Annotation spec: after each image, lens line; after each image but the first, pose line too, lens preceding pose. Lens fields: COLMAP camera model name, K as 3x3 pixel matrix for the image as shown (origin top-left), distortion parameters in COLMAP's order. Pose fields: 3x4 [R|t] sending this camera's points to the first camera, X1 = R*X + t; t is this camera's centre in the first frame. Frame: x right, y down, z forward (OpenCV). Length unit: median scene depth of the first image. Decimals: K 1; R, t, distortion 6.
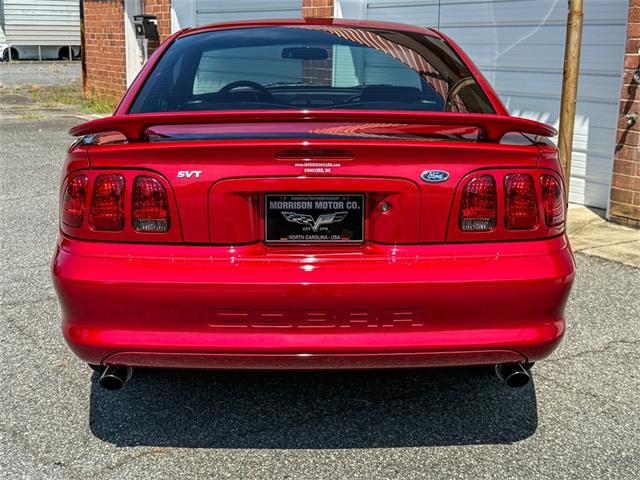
lens RADIAL K [[889.8, 0, 311.2], [0, 889.8, 241.6], [0, 0, 1]] dist [0.102356, -0.058078]
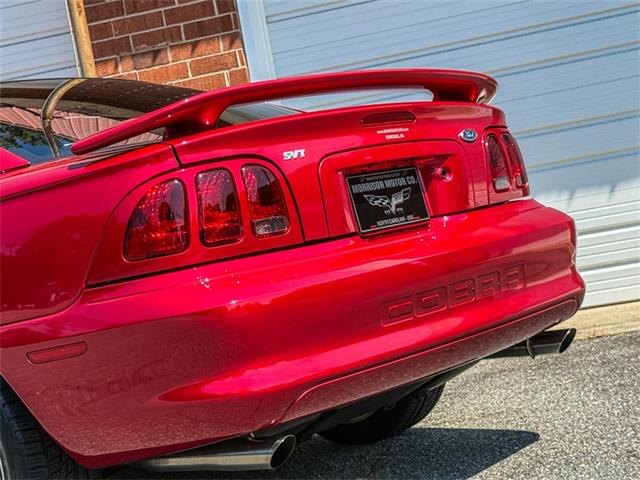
lens RADIAL K [[1257.6, 0, 320.3], [0, 1257.6, 238.8], [0, 0, 1]] dist [0.152843, -0.088453]
pose [[0.650657, -0.130872, 0.748010, -0.854252], [0.344088, 0.928921, -0.136781, 0.136693], [-0.676941, 0.346379, 0.649440, 0.250876]]
